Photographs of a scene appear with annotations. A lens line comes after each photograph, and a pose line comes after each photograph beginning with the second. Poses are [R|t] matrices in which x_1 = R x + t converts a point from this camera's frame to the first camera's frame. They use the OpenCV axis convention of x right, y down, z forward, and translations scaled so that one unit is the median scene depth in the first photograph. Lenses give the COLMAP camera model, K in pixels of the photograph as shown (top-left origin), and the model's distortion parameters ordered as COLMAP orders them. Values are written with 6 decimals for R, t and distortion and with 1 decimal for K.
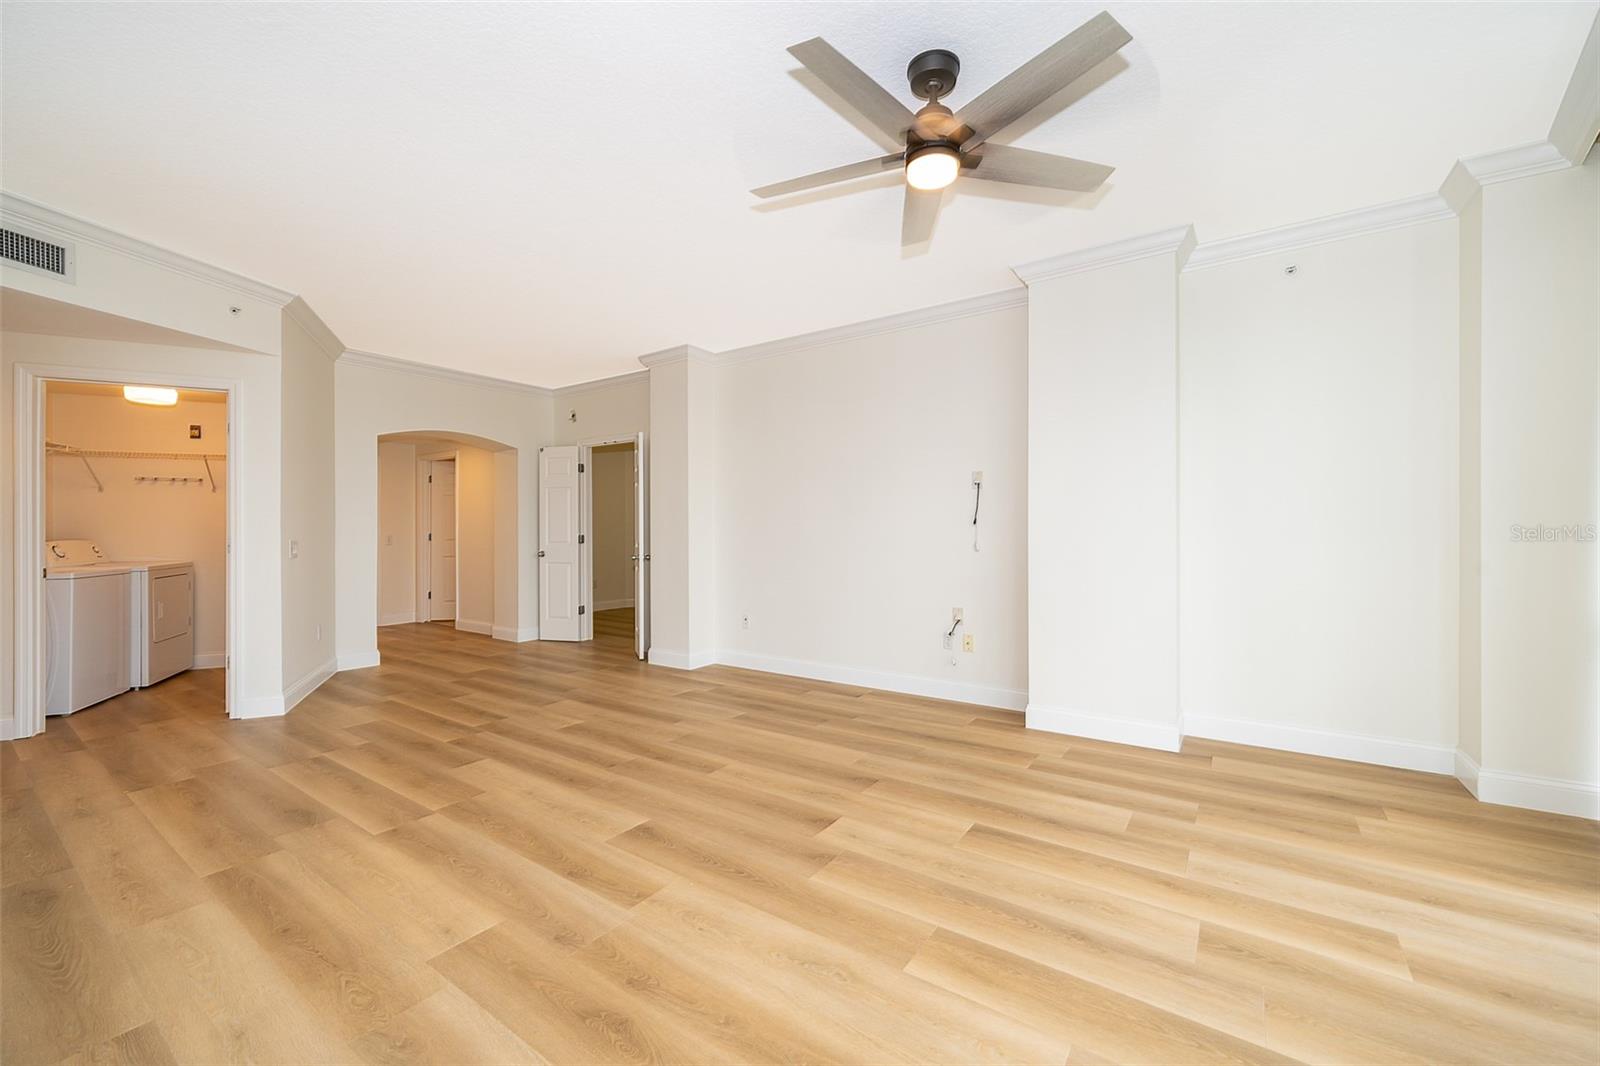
lens RADIAL K [[639.8, 0, 794.9], [0, 639.8, 531.9], [0, 0, 1]] dist [-0.000842, -0.000025]
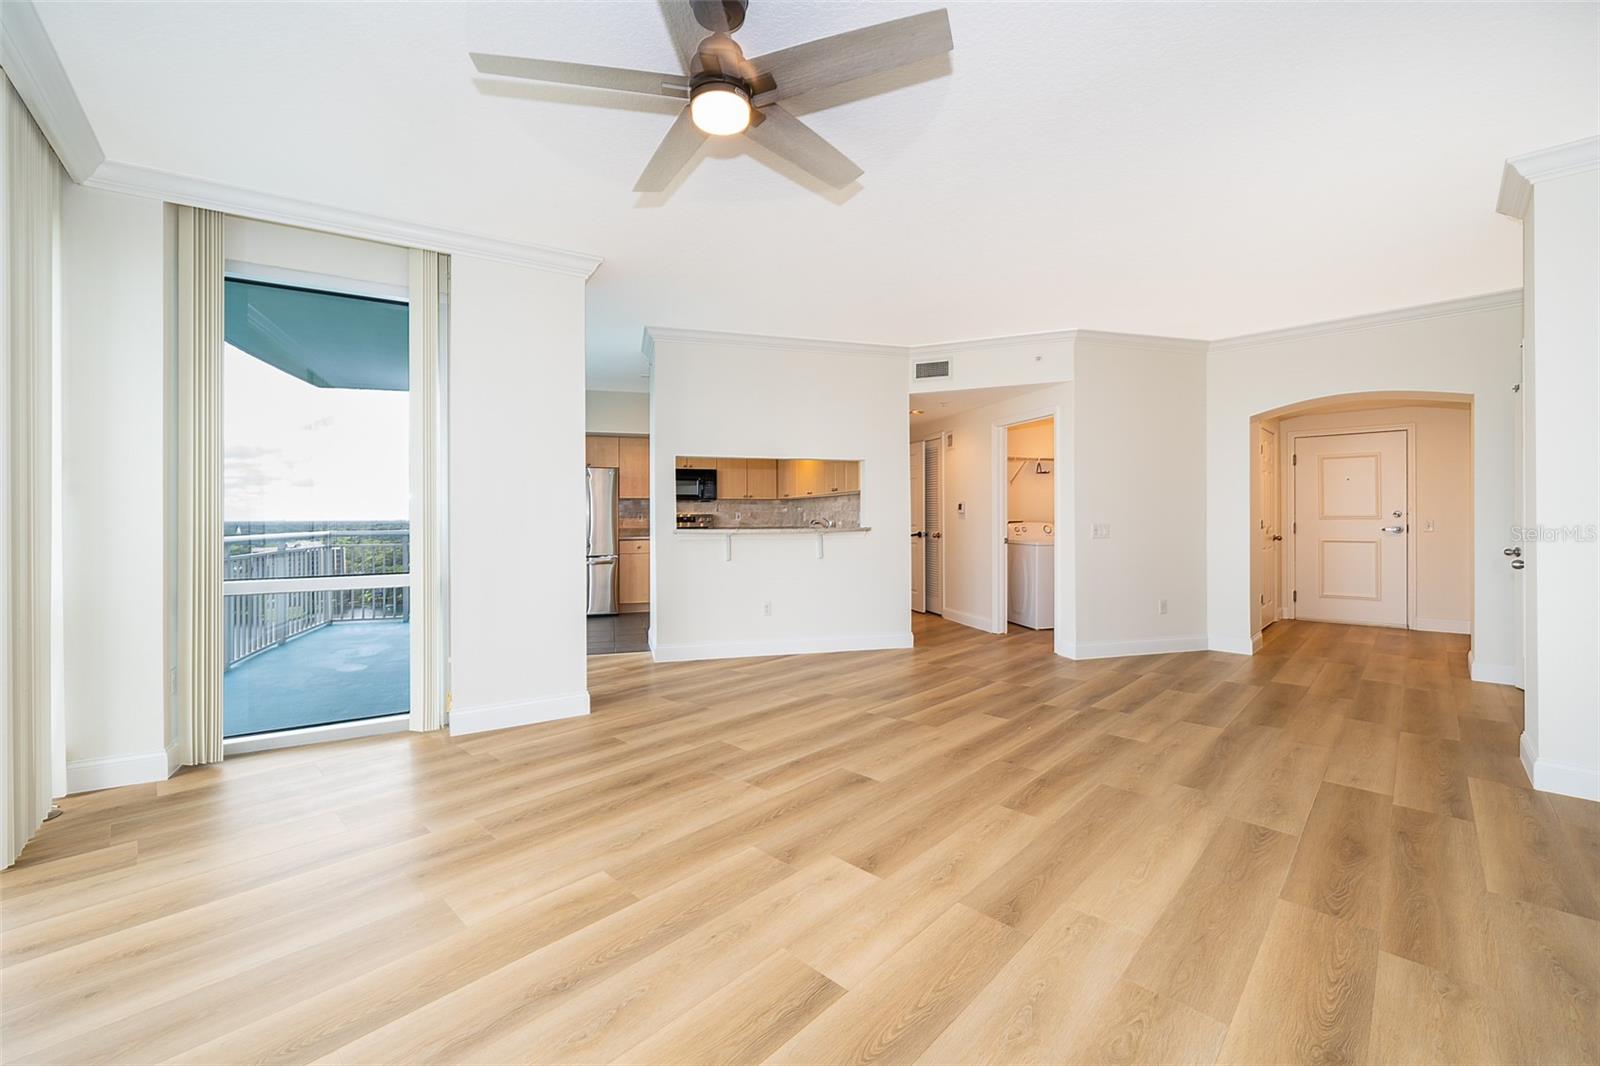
lens RADIAL K [[639.8, 0, 795.5], [0, 639.8, 517.7], [0, 0, 1]] dist [-0.000842, -0.000025]
pose [[-0.144708, 0.004965, -0.989462, 0.878427], [0.002509, 0.999986, 0.004651, -0.010801], [0.989471, -0.001810, -0.144718, 1.007293]]
